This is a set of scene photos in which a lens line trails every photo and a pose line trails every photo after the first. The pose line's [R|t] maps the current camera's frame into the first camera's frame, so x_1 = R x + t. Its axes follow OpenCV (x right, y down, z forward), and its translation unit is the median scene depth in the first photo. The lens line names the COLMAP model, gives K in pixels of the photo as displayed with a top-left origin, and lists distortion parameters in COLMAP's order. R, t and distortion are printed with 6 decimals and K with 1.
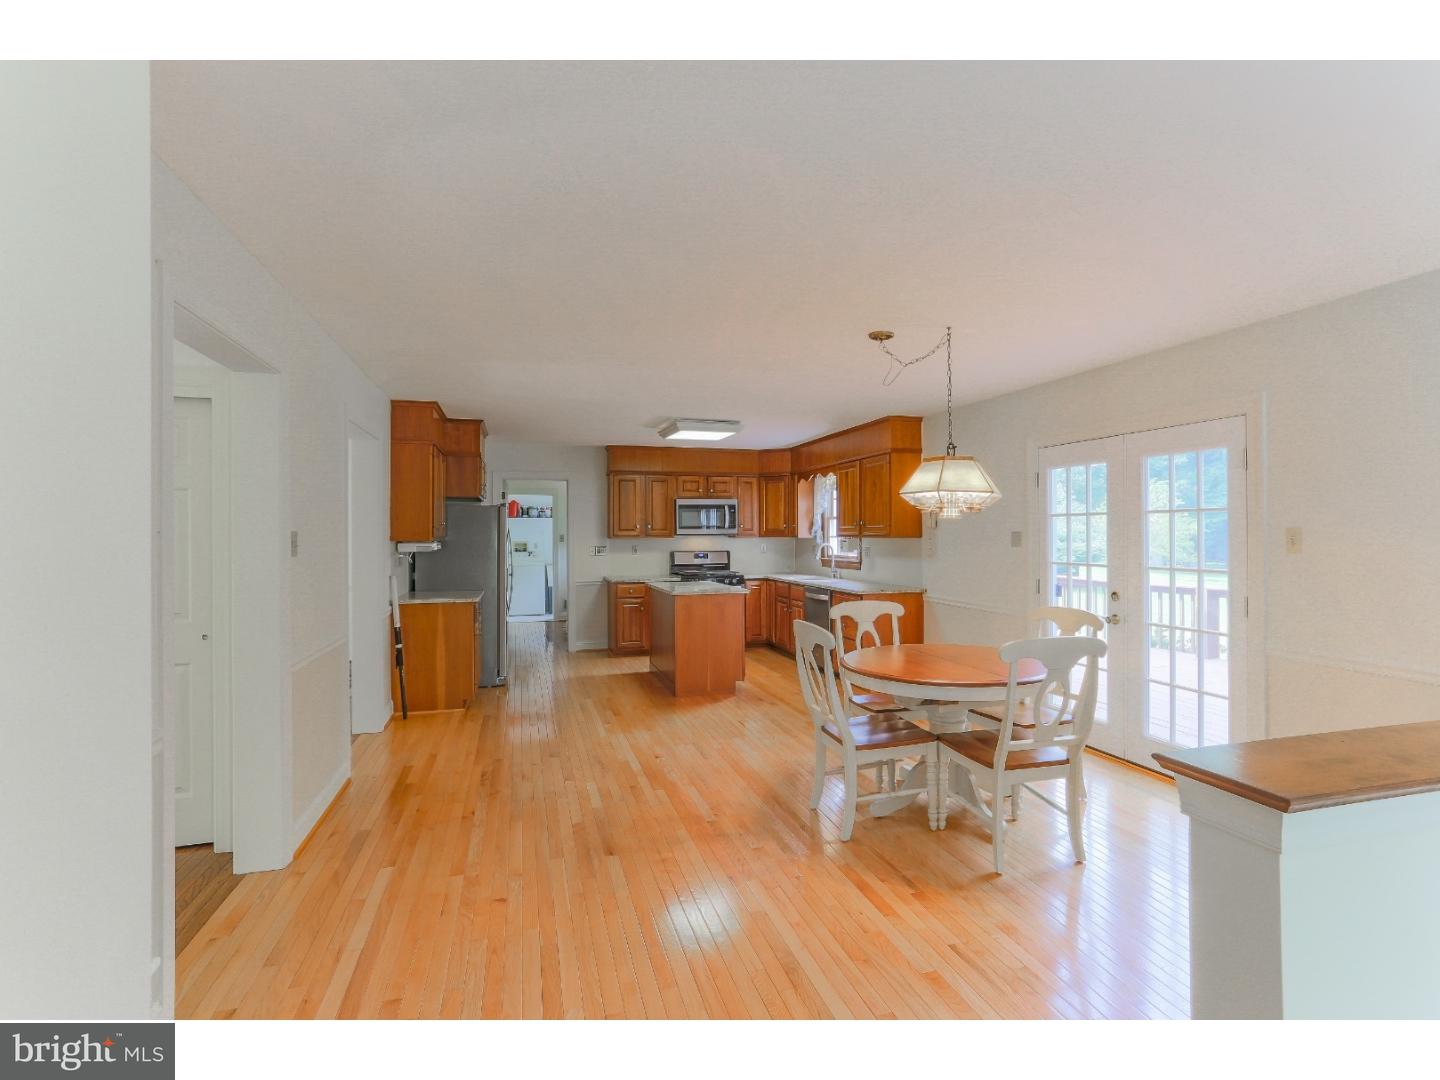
lens RADIAL K [[719.2, 0, 728.9], [0, 719.2, 528.1], [0, 0, 1]] dist [-0.032183, 0.025839]
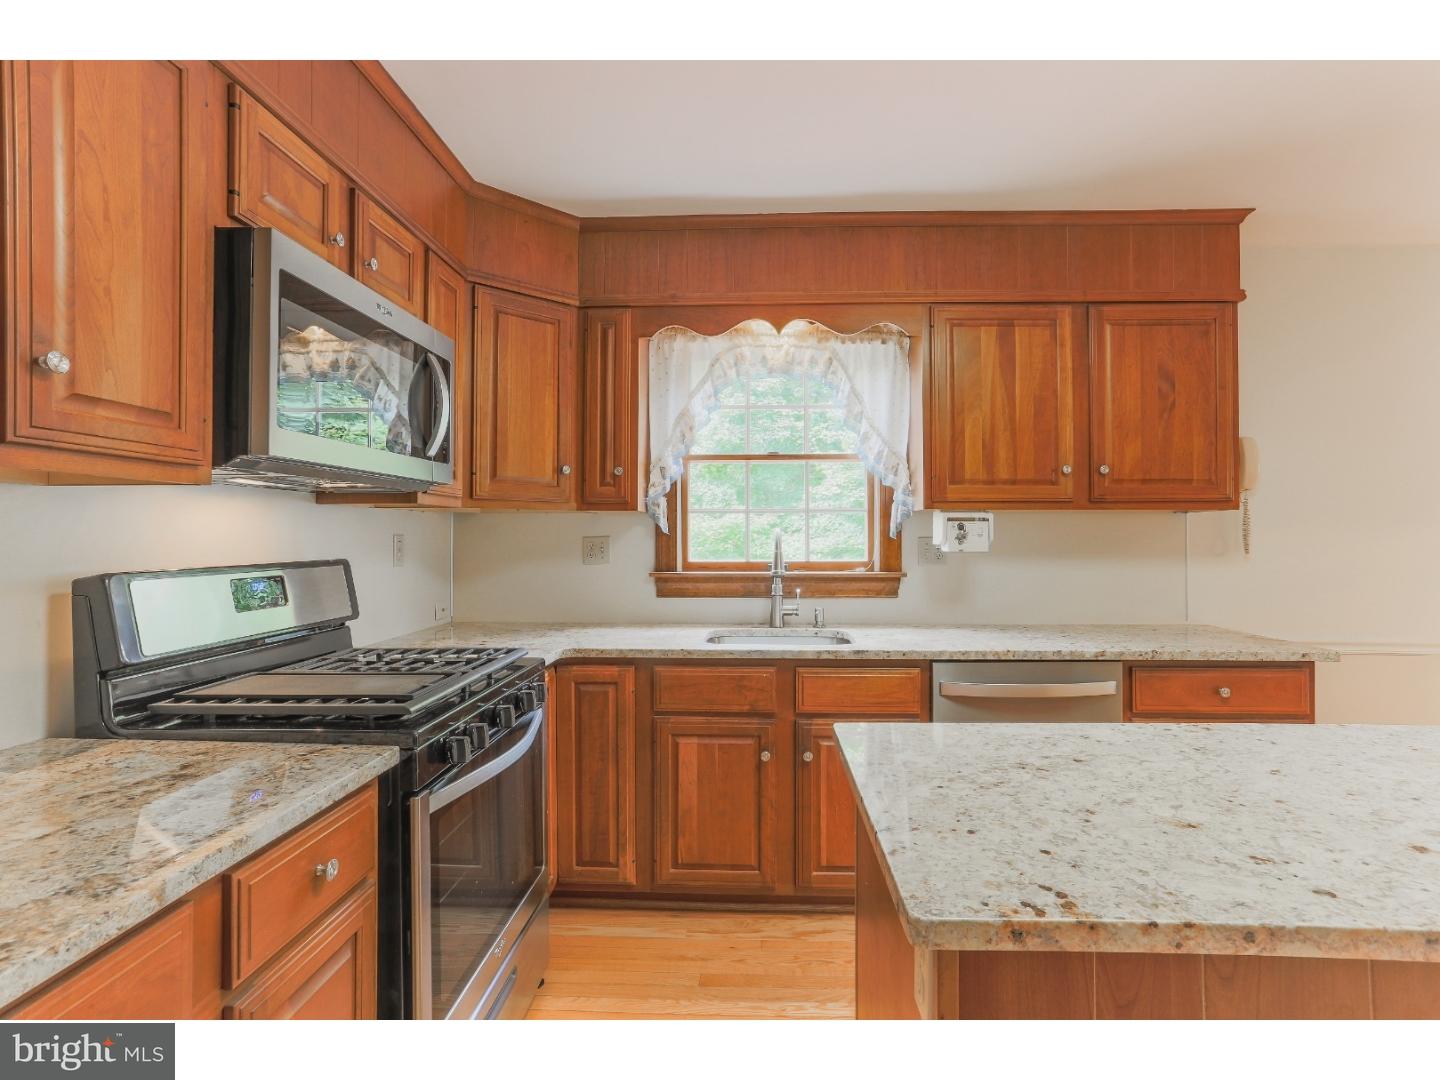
lens RADIAL K [[719.2, 0, 728.9], [0, 719.2, 528.1], [0, 0, 1]] dist [-0.032183, 0.025839]
pose [[0.307764, 0.012618, 0.951379, -0.332328], [-0.012202, 0.999882, -0.009314, 0.044236], [-0.951385, -0.008743, 0.307881, 1.564107]]
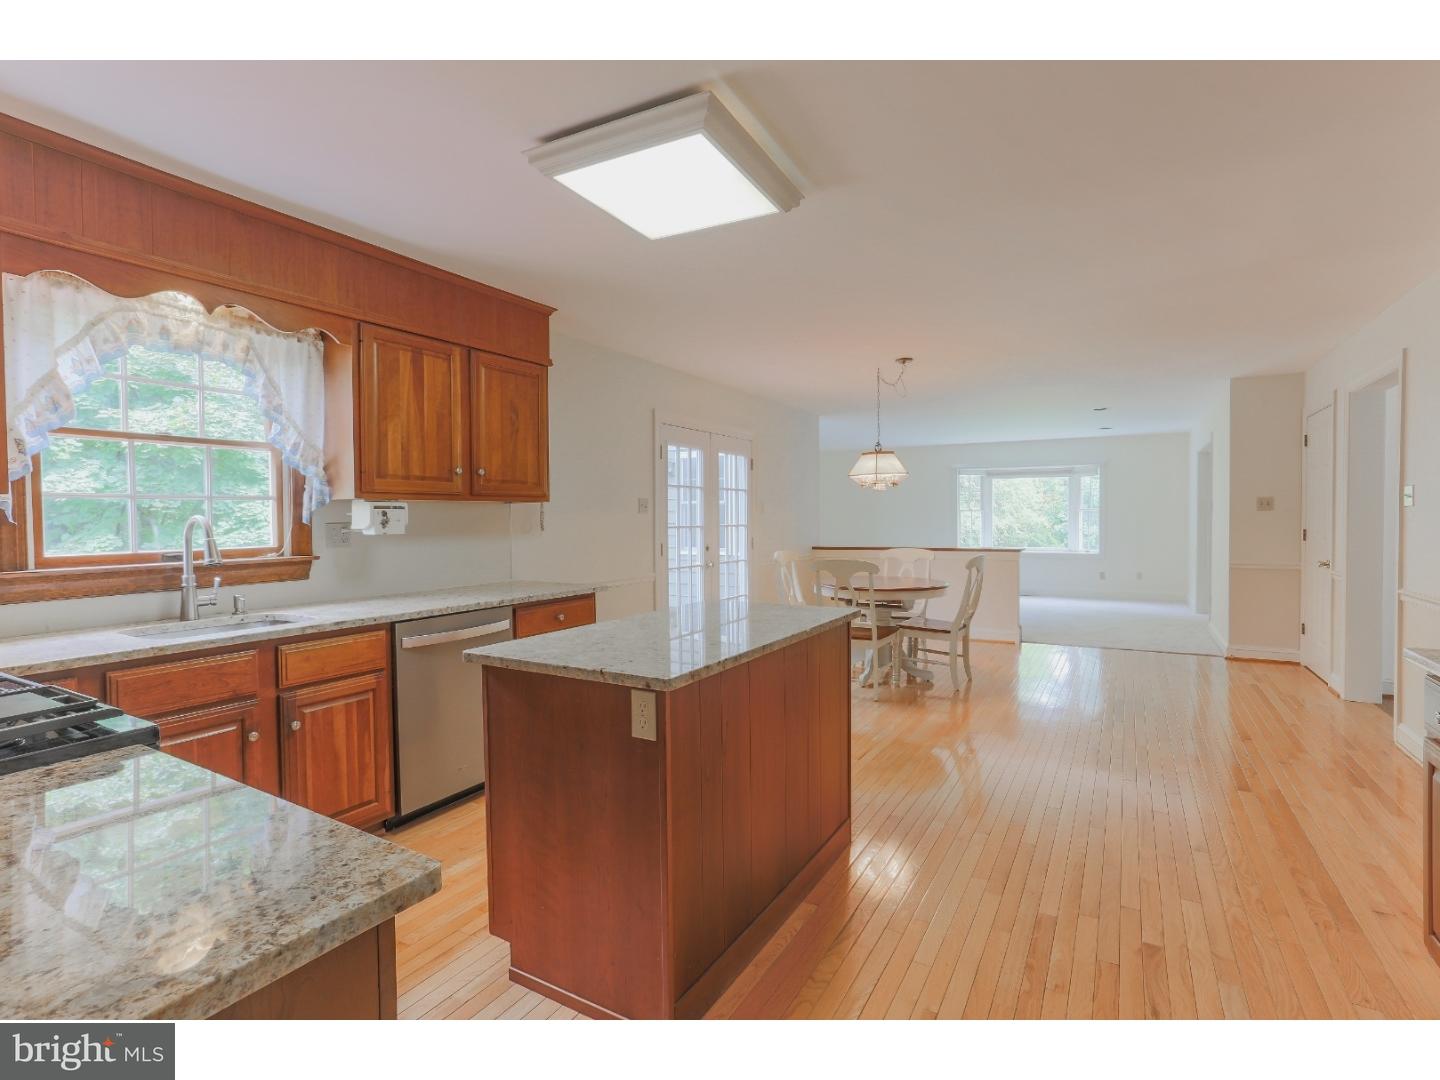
lens RADIAL K [[719.2, 0, 728.9], [0, 719.2, 528.1], [0, 0, 1]] dist [-0.032183, 0.025839]
pose [[-0.692129, -0.000512, 0.721774, -0.471403], [0.004836, 0.999974, 0.005346, 0.047852], [-0.721758, 0.007190, -0.692108, 1.835280]]
